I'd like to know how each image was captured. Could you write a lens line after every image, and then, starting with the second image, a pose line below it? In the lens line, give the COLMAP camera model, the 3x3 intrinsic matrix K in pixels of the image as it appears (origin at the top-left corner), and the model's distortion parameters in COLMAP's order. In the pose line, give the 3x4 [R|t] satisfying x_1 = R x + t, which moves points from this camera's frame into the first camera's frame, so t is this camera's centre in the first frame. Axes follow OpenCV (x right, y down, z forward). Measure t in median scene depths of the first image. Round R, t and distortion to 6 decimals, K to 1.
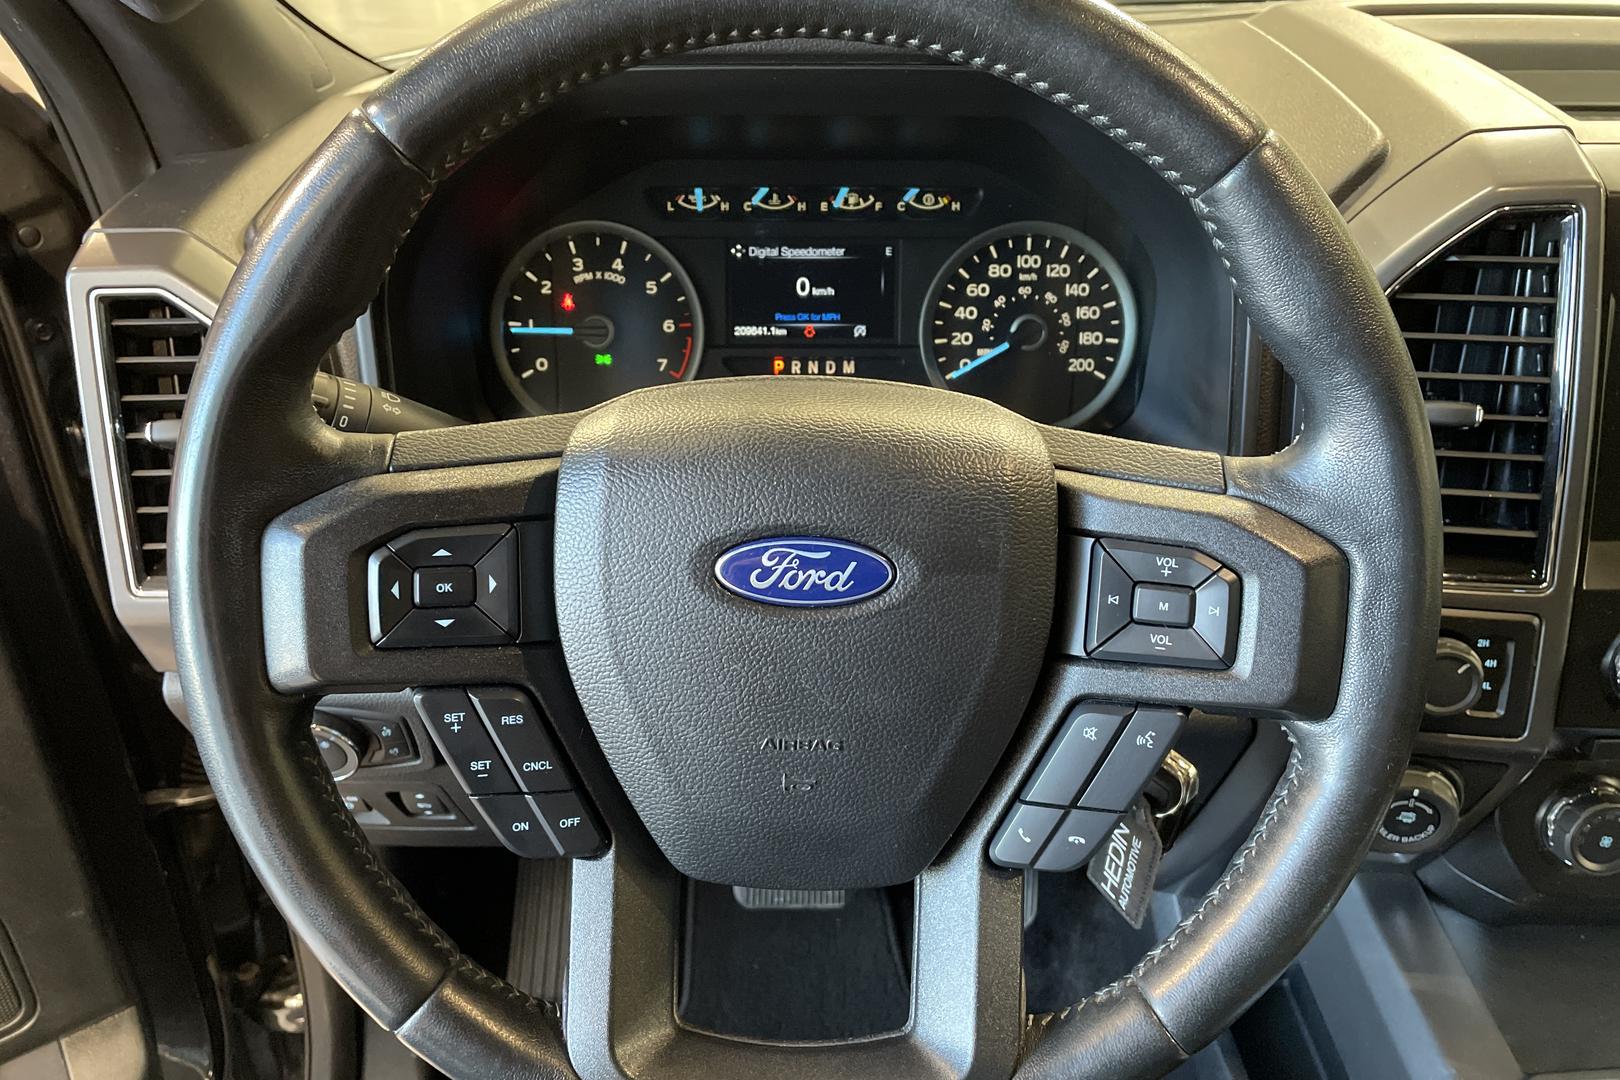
lens RADIAL K [[1205.3, 0, 815.0], [0, 1205.3, 543.9], [0, 0, 1]] dist [0.011680, -0.042650]
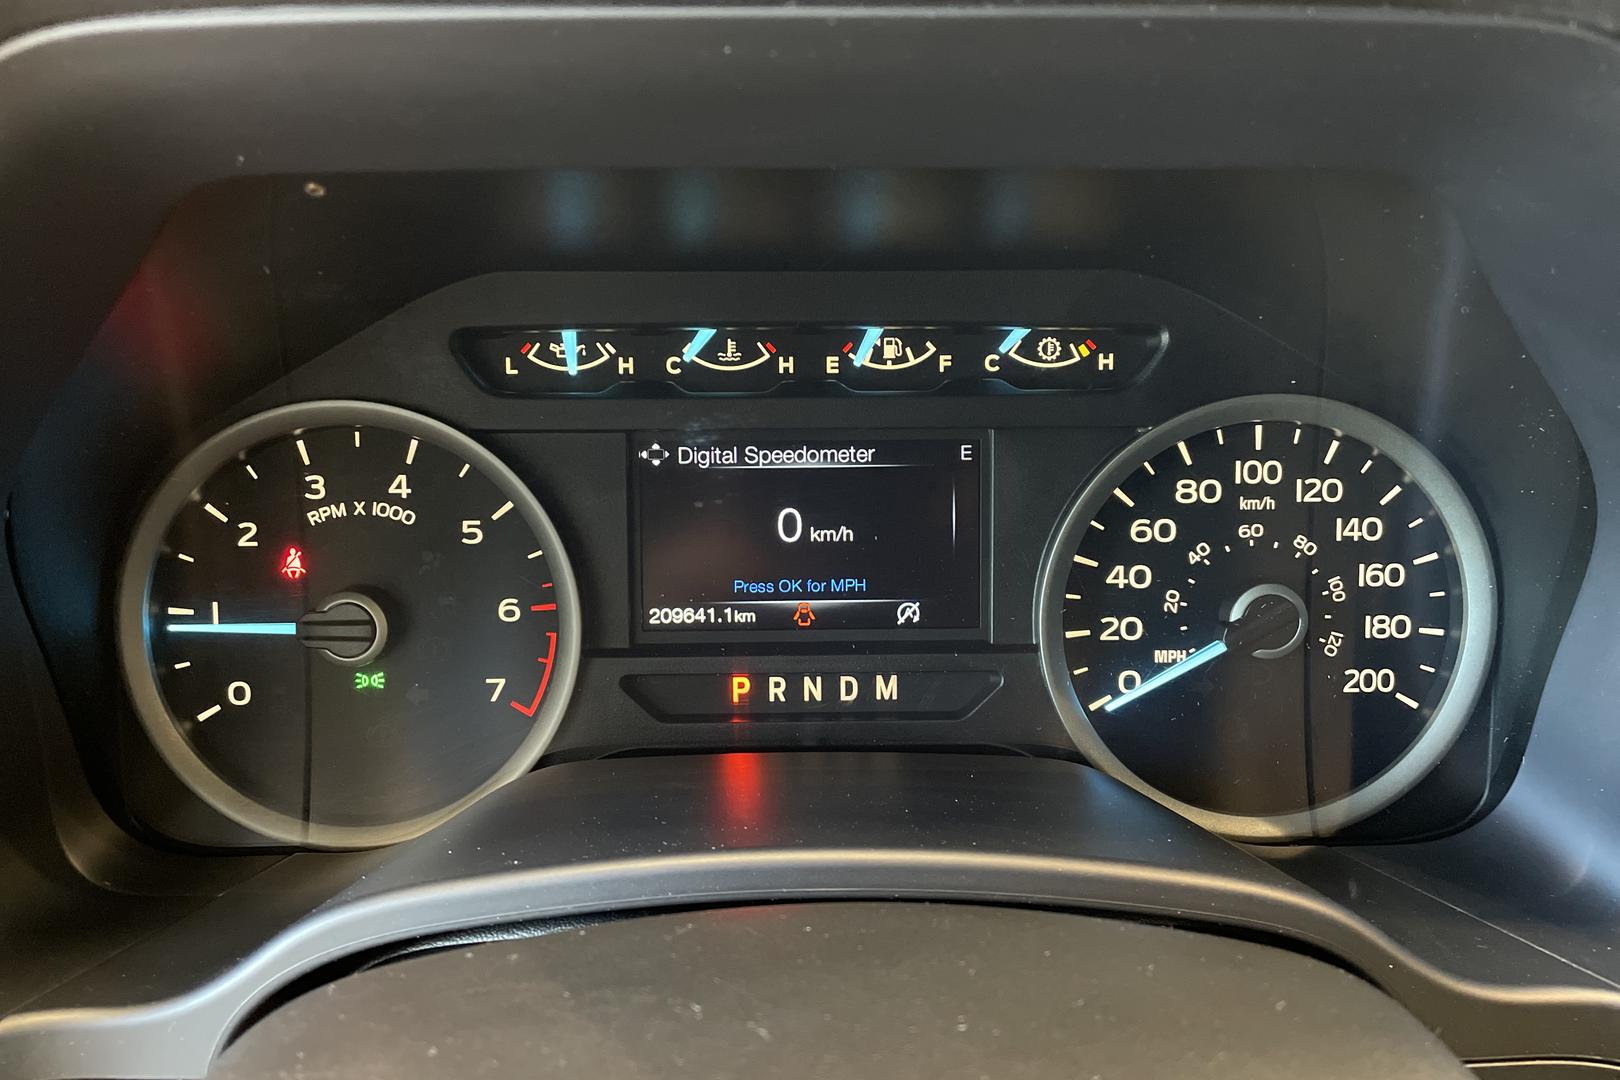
lens RADIAL K [[1205.3, 0, 808.8], [0, 1205.3, 532.1], [0, 0, 1]] dist [0.011680, -0.042650]
pose [[0.998347, -0.015271, 0.055414, -0.029519], [0.021738, 0.992771, -0.118040, -0.155623], [-0.053211, 0.119049, 0.991461, 0.527430]]
